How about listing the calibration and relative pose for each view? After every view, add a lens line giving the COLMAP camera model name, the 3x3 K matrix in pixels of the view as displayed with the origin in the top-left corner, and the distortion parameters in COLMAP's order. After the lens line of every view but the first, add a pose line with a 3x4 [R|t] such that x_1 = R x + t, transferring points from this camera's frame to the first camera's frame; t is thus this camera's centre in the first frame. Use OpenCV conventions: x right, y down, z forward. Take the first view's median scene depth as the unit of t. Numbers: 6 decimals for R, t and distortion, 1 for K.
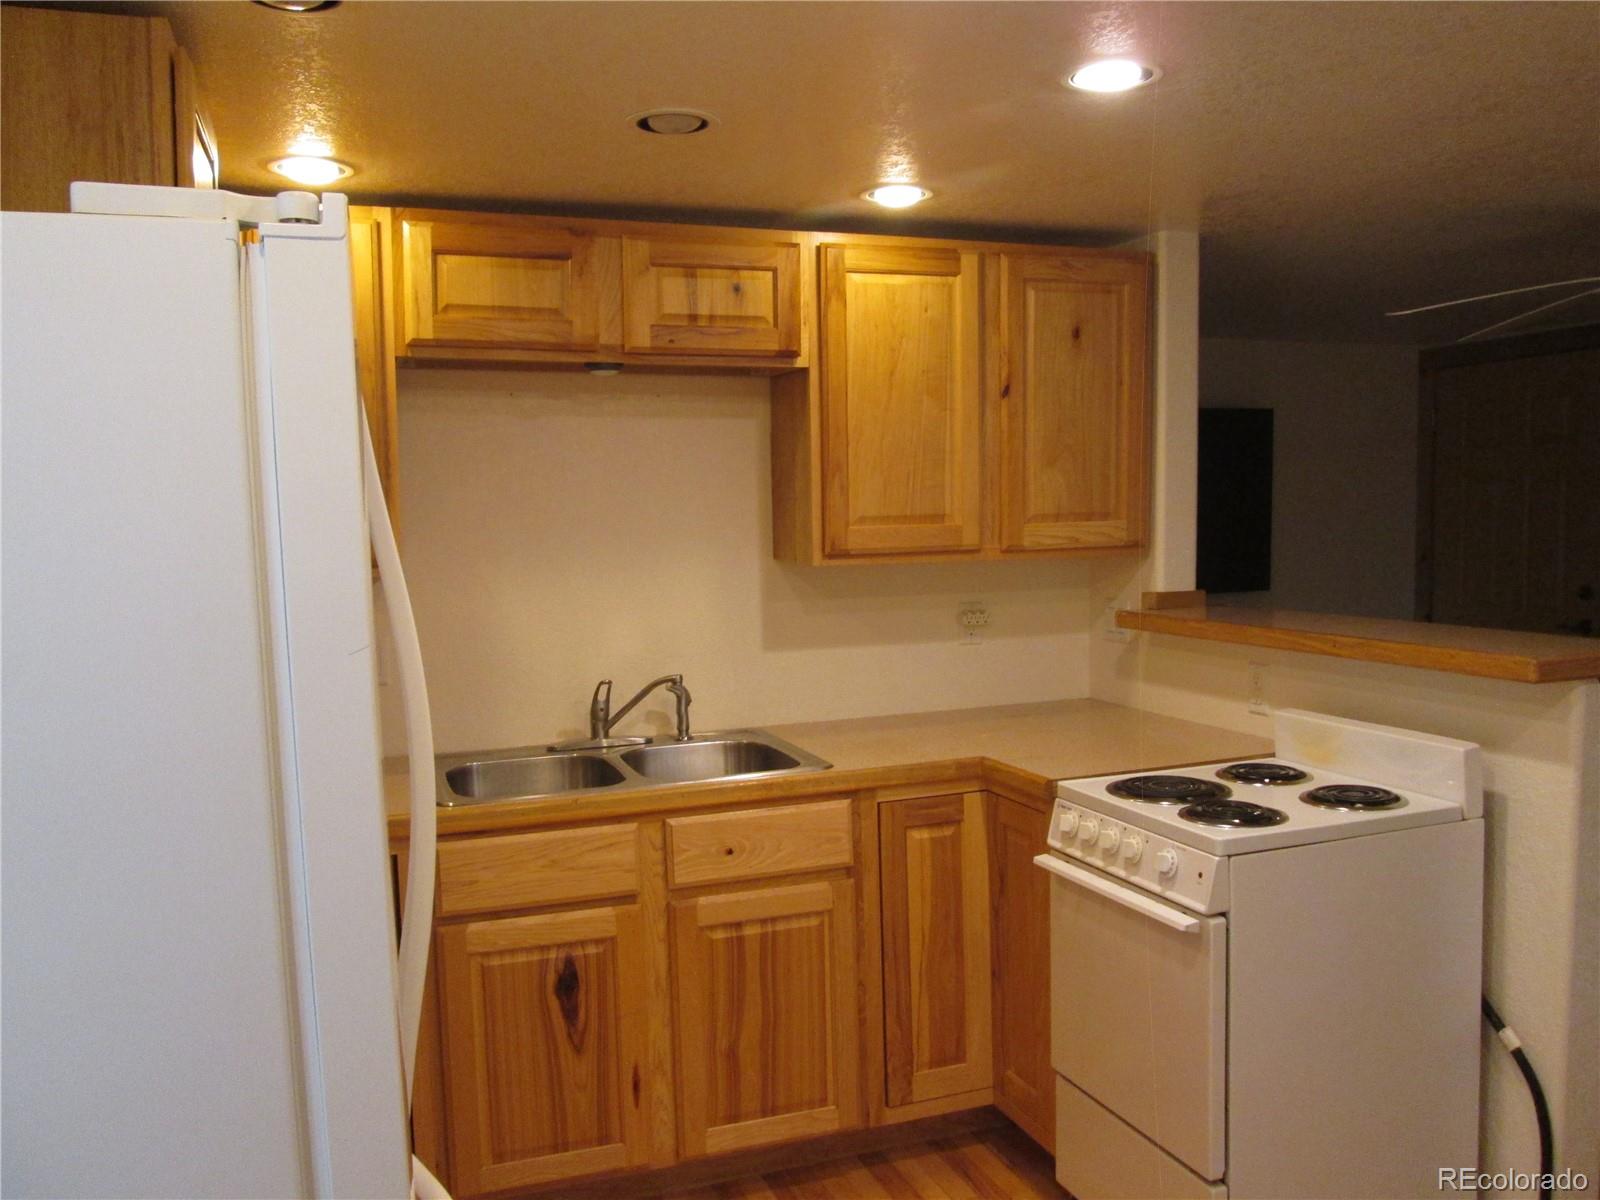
lens RADIAL K [[1350.0, 0, 800.2], [0, 1350.0, 601.0], [0, 0, 1]] dist [-0.050043, 0.018681]
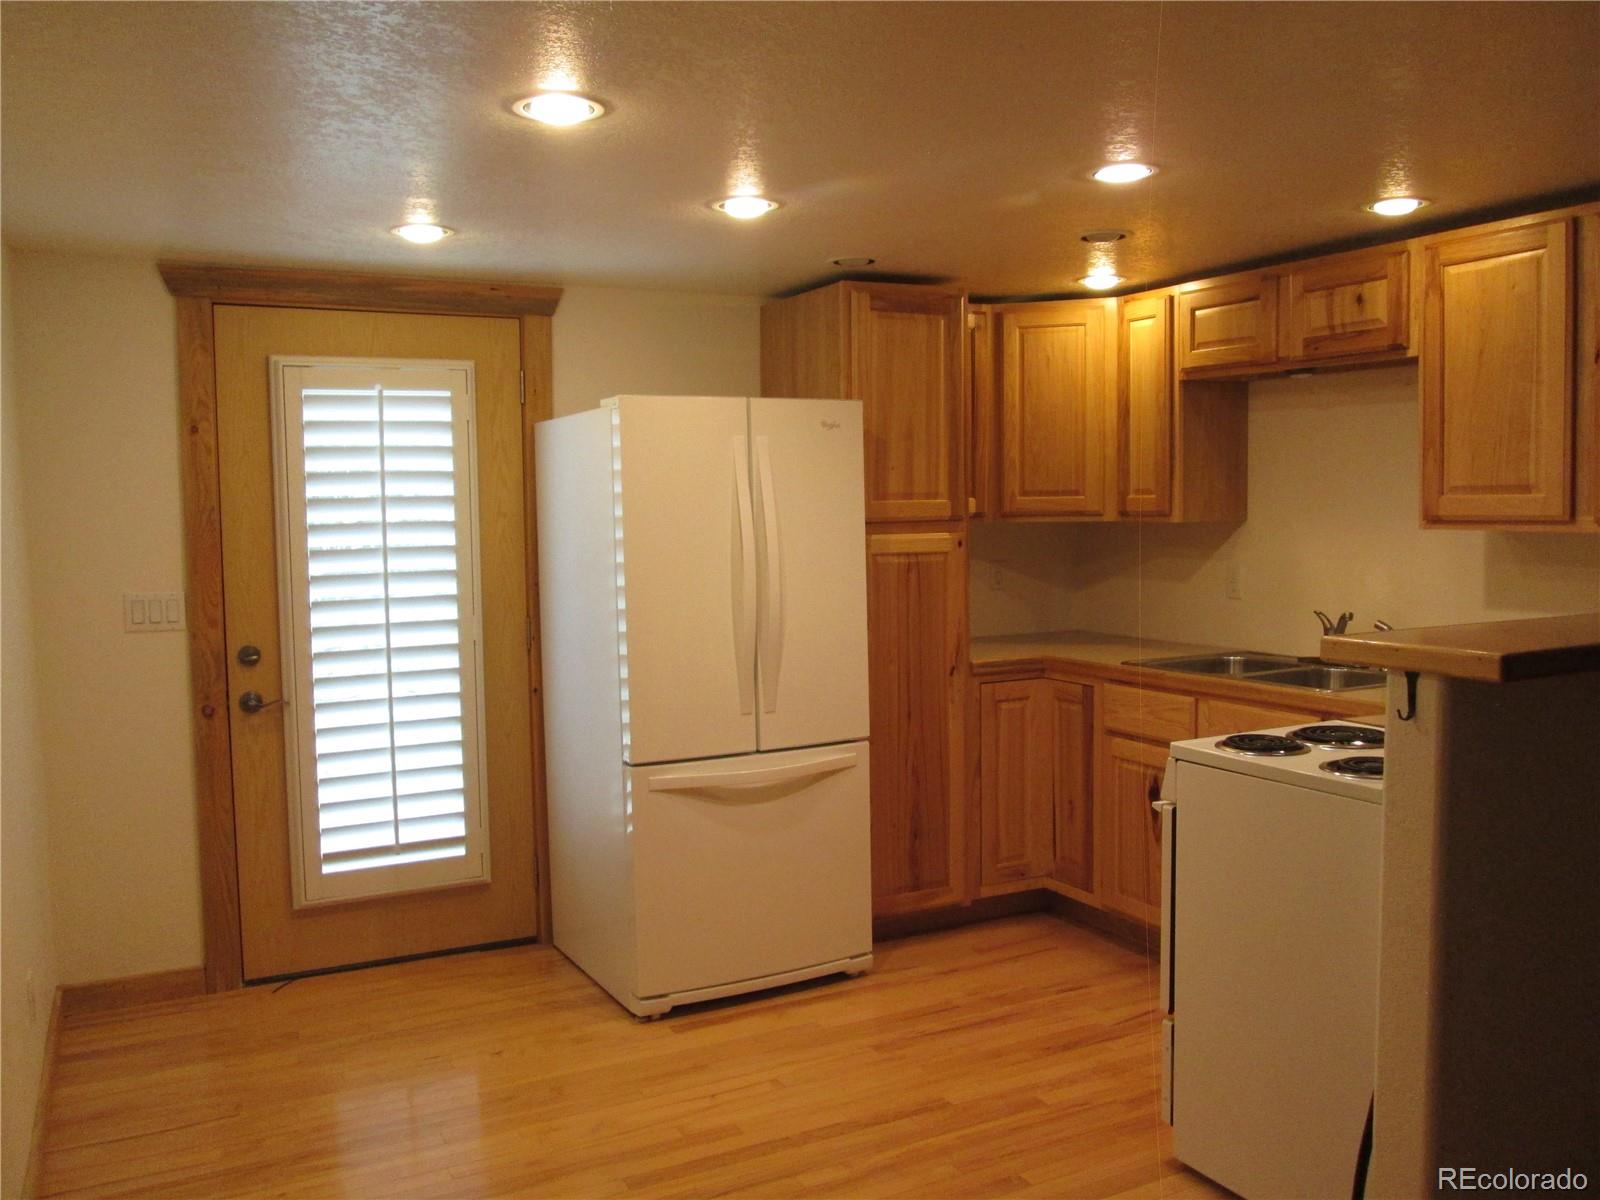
lens RADIAL K [[1350.0, 0, 799.6], [0, 1350.0, 596.8], [0, 0, 1]] dist [-0.050043, 0.018681]
pose [[0.123092, 0.086466, -0.988621, 1.111208], [-0.059517, 0.995047, 0.079618, -0.029053], [0.990609, 0.049039, 0.127629, 0.353225]]
